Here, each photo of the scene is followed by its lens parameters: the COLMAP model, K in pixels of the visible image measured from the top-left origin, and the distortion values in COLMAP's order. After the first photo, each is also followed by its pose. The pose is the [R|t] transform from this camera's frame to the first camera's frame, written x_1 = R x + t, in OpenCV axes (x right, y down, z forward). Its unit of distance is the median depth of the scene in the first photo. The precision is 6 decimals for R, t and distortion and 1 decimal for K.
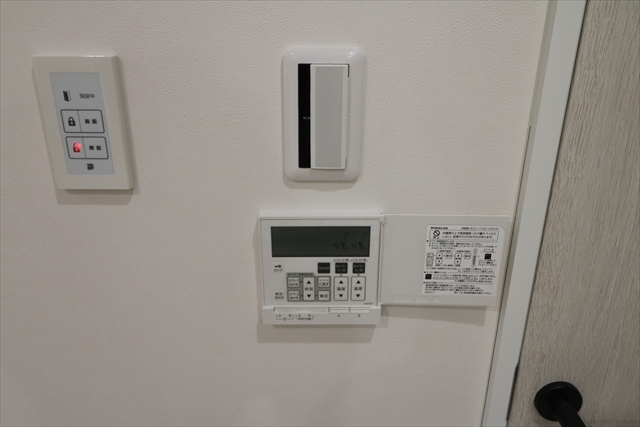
lens RADIAL K [[515.9, 0, 320.0], [0, 515.9, 213.5], [0, 0, 1]] dist [0.013327, -0.007336]
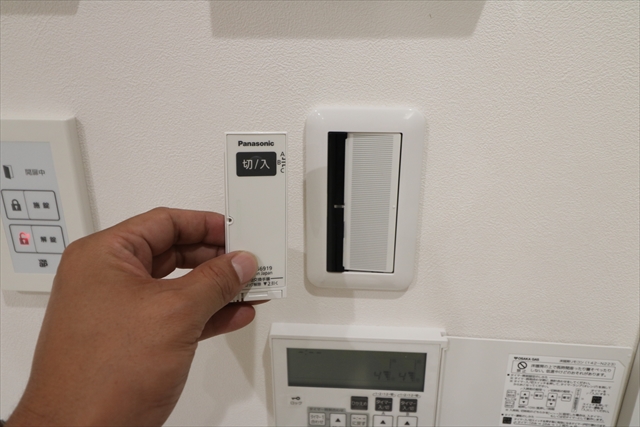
lens RADIAL K [[515.9, 0, 320.0], [0, 515.9, 213.5], [0, 0, 1]] dist [0.013327, -0.007336]
pose [[0.997493, 0.019517, -0.068019, -0.003435], [-0.021062, 0.999534, -0.022073, -0.146014], [0.067556, 0.023450, 0.997440, 0.278421]]
